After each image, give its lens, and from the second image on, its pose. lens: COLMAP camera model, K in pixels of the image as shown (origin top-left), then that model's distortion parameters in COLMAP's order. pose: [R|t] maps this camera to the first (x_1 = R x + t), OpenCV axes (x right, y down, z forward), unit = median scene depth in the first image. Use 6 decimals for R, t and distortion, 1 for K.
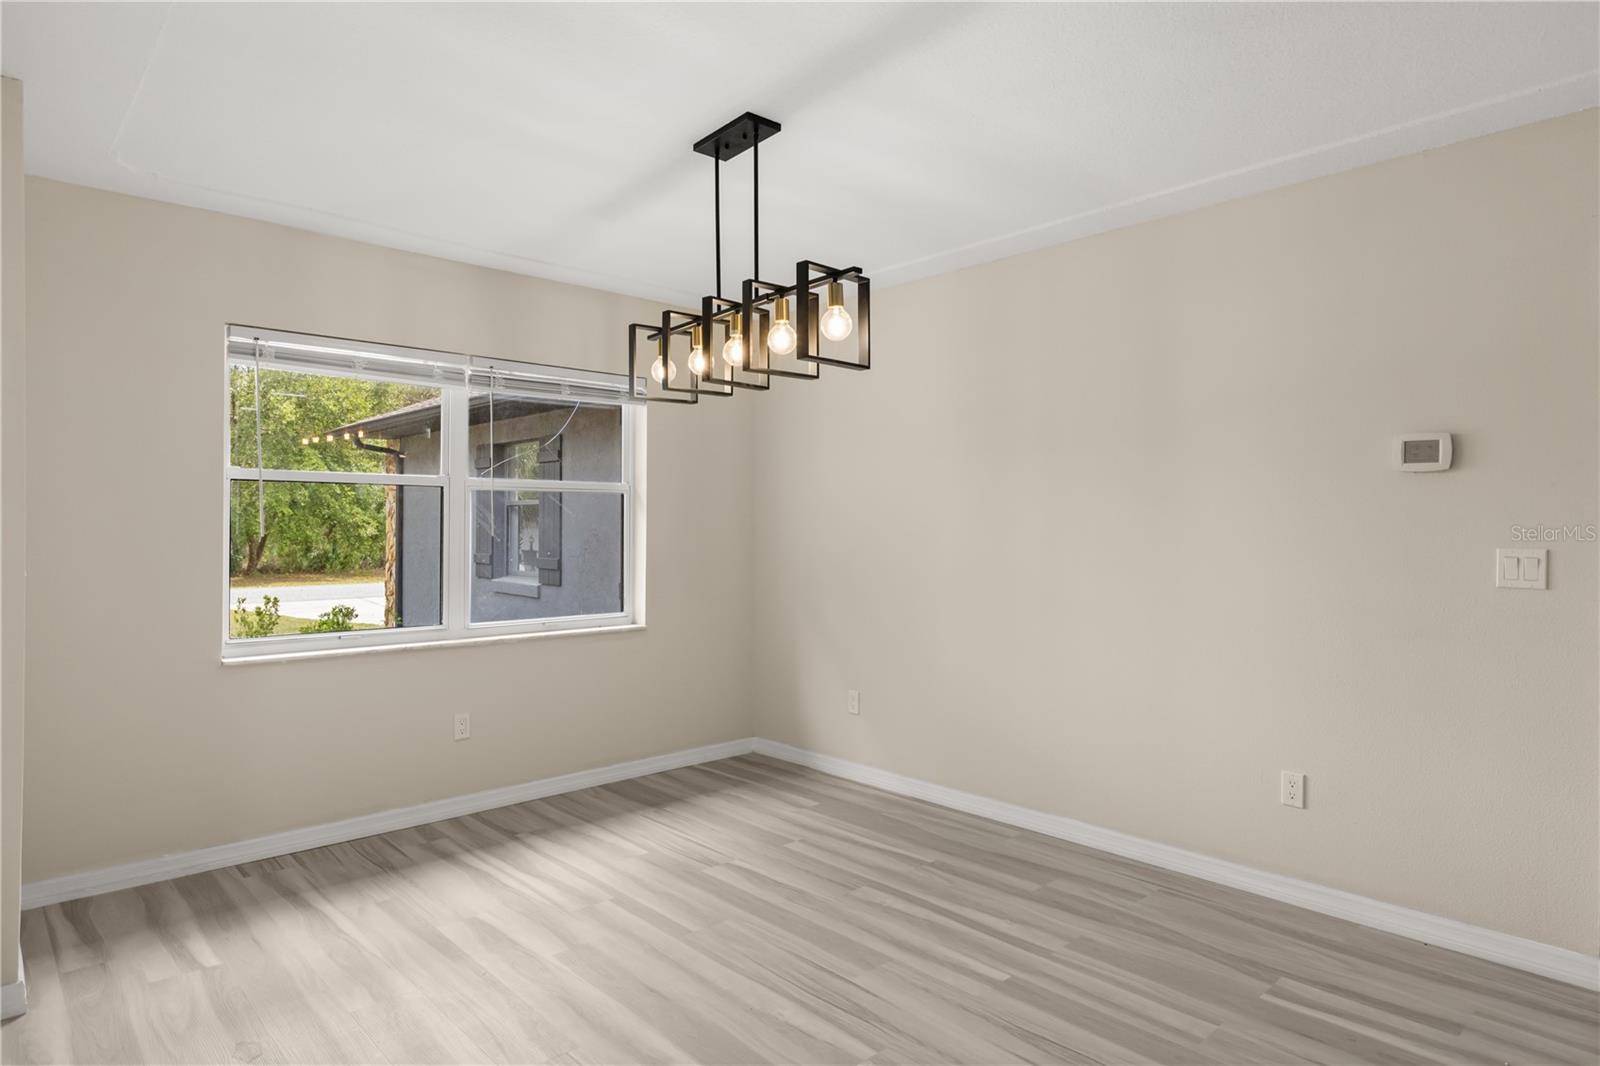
lens RADIAL K [[918.3, 0, 802.2], [0, 918.3, 526.8], [0, 0, 1]] dist [-0.001616, 0.000925]
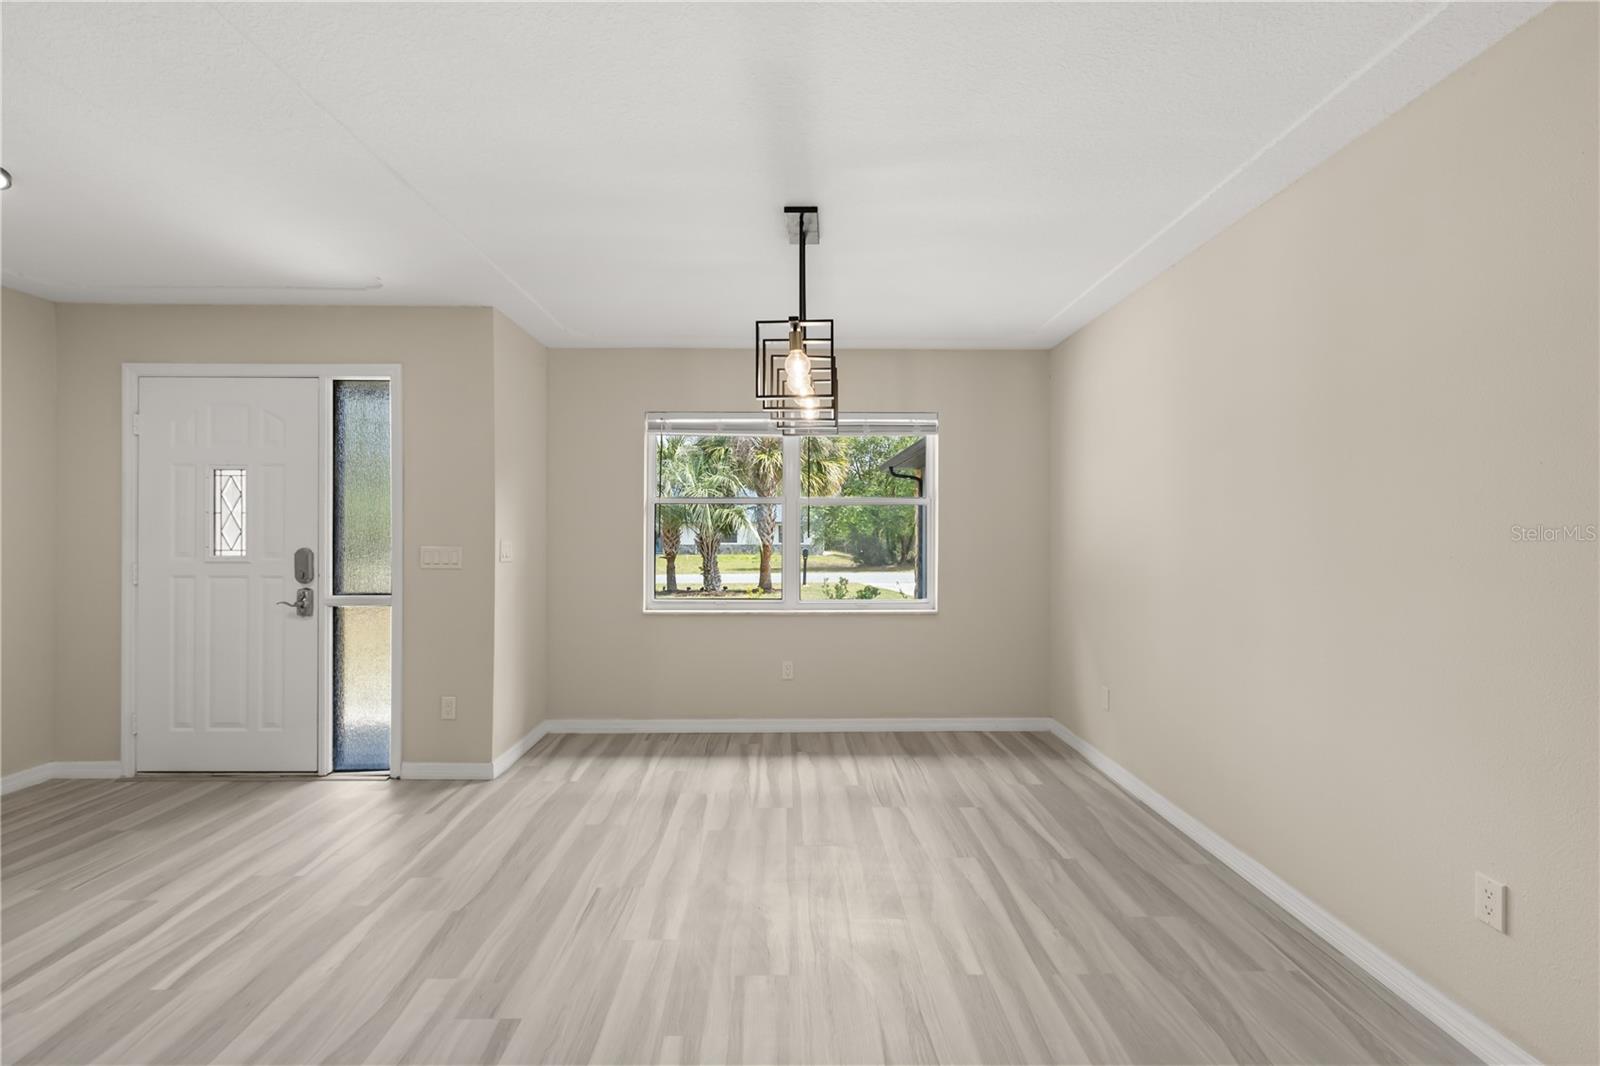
lens RADIAL K [[717.3, 0, 799.1], [0, 717.3, 527.6], [0, 0, 1]] dist [0.000472, -0.000250]
pose [[0.737054, -0.005971, -0.675807, 0.467845], [0.002570, 0.999979, -0.006032, 0.000459], [0.675829, 0.002710, 0.737054, 0.210745]]
